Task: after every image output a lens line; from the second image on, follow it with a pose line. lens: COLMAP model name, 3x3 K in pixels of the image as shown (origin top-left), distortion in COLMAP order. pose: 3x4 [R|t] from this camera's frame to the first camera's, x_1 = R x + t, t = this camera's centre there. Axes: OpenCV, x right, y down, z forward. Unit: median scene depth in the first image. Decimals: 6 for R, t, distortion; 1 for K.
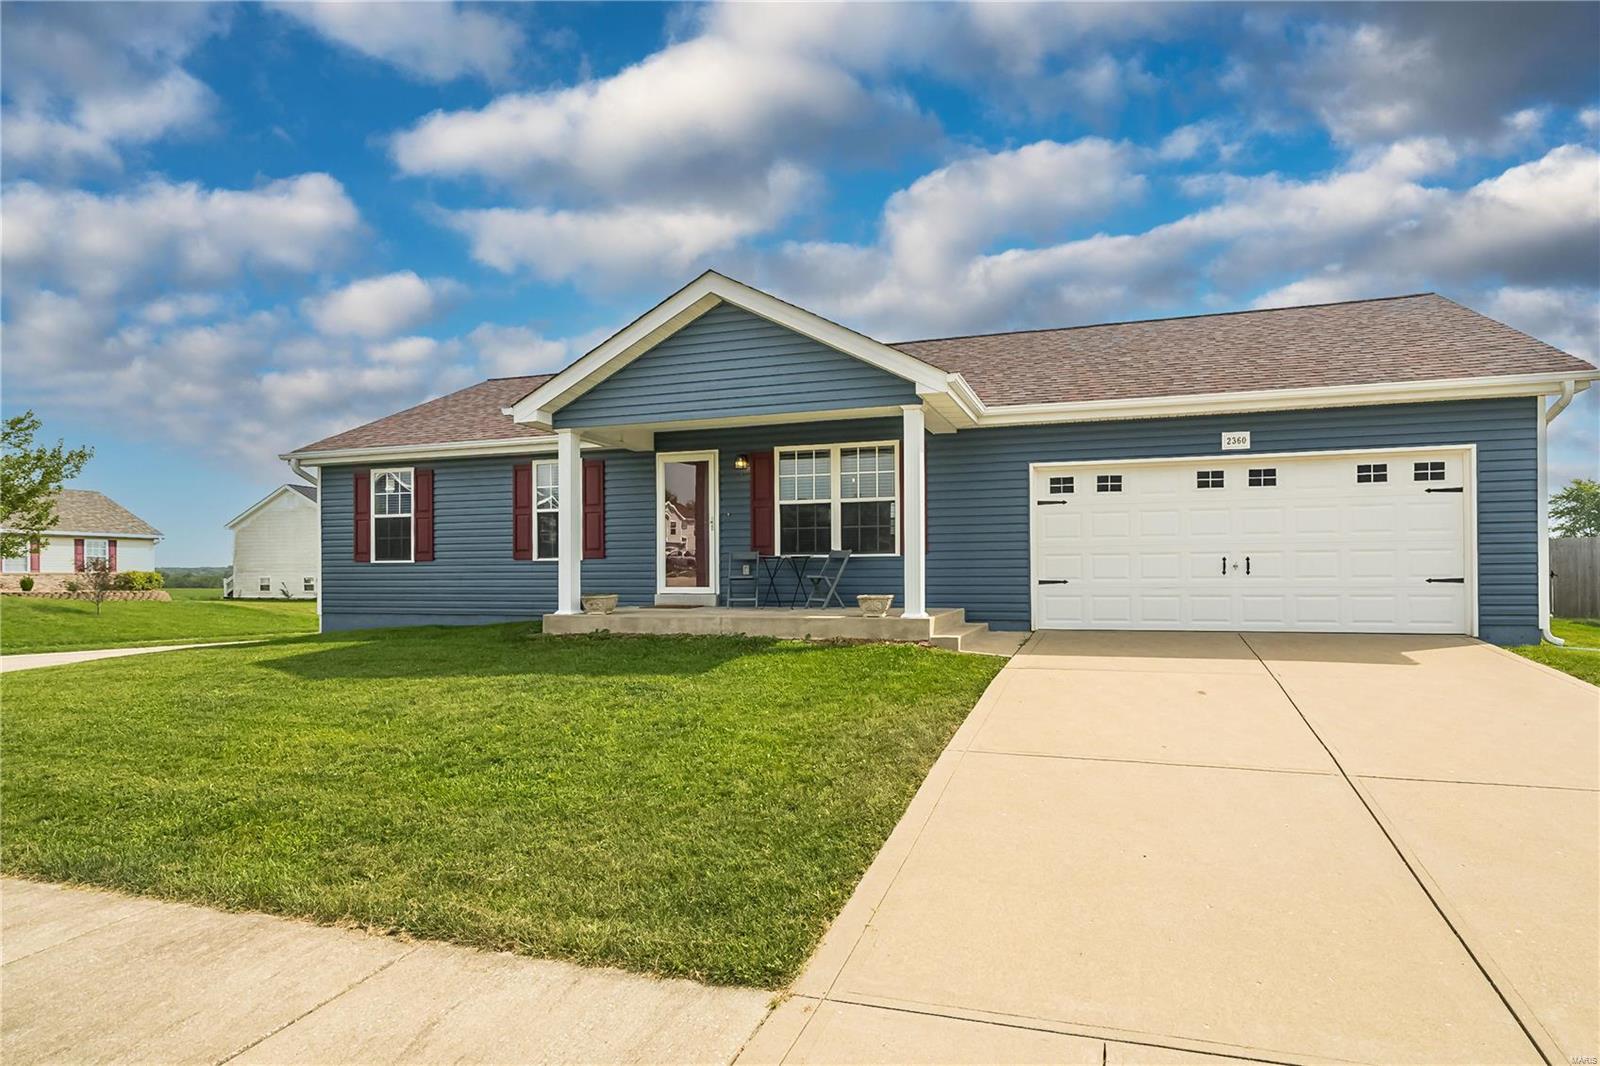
lens RADIAL K [[672.9, 0, 876.7], [0, 672.9, 571.4], [0, 0, 1]] dist [-0.003123, 0.000372]
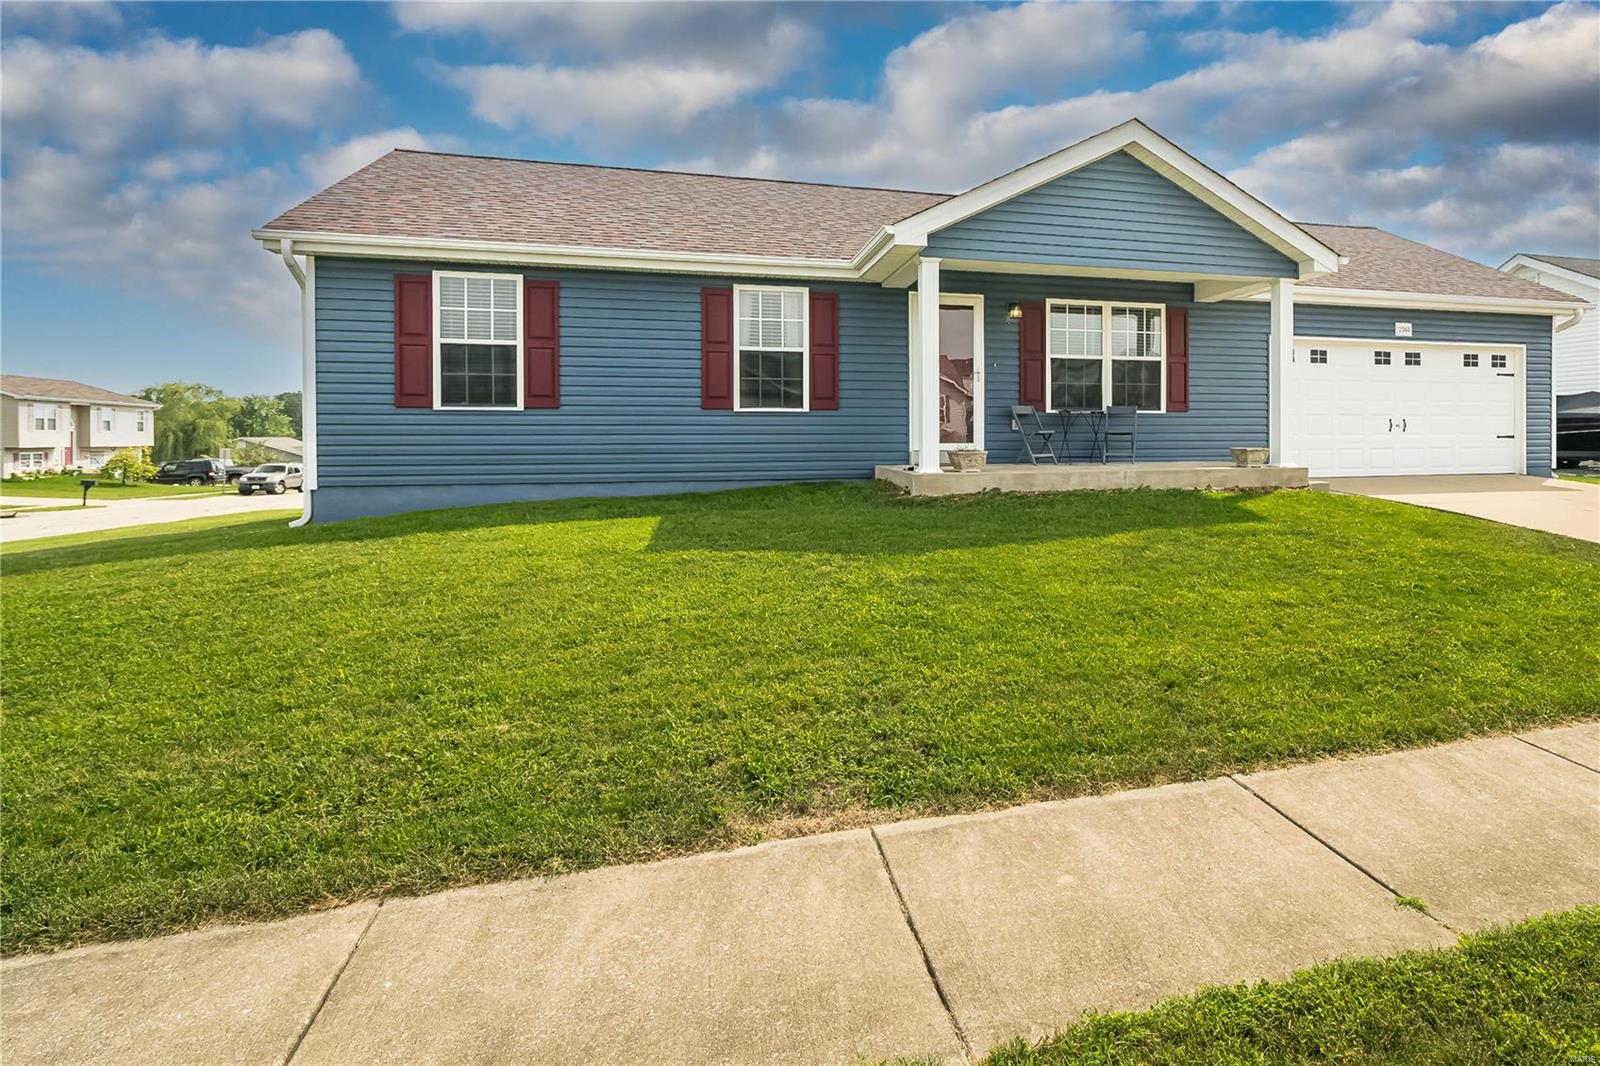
lens RADIAL K [[727.7, 0, 885.0], [0, 727.7, 441.5], [0, 0, 1]] dist [-0.007763, 0.002598]
pose [[0.886725, -0.000133, 0.462297, -0.887527], [-0.005405, 0.999929, 0.010655, 0.011889], [-0.462265, -0.011946, 0.886661, 0.186752]]
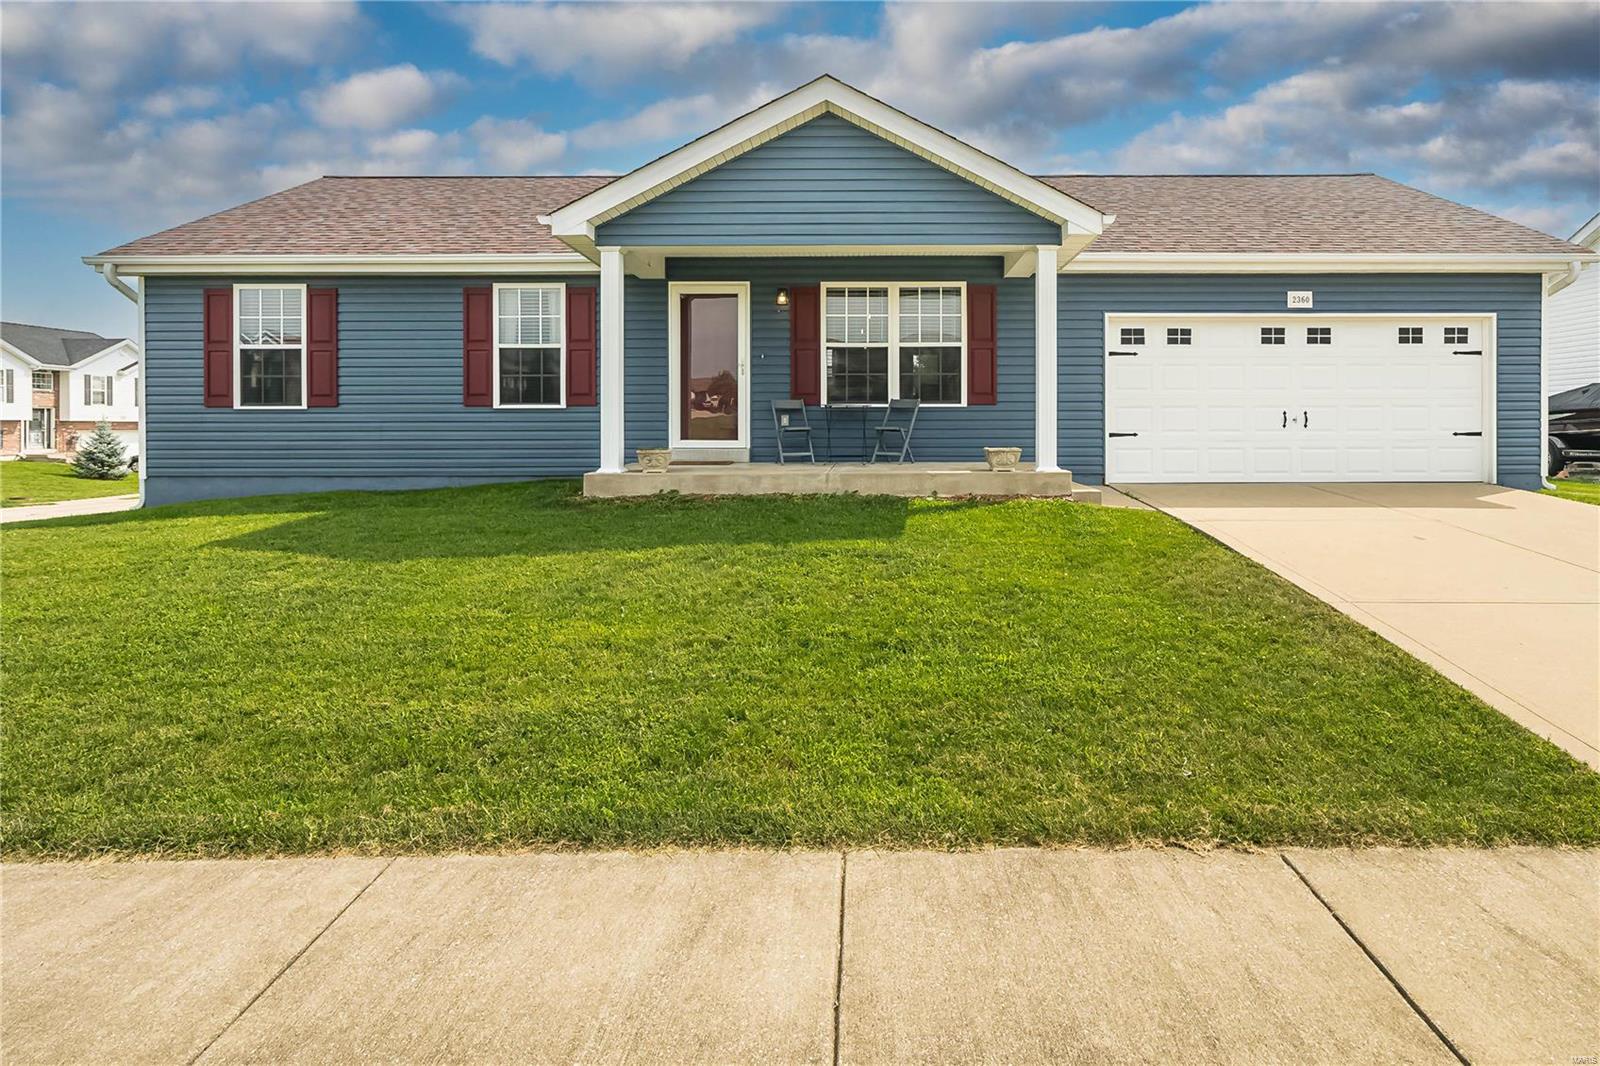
lens RADIAL K [[727.7, 0, 798.2], [0, 727.7, 435.8], [0, 0, 1]] dist [-0.007763, 0.002598]
pose [[0.970579, 0.002064, 0.240774, -0.433560], [-0.004699, 0.999935, 0.010369, 0.008146], [-0.240737, -0.011195, 0.970526, 0.079738]]
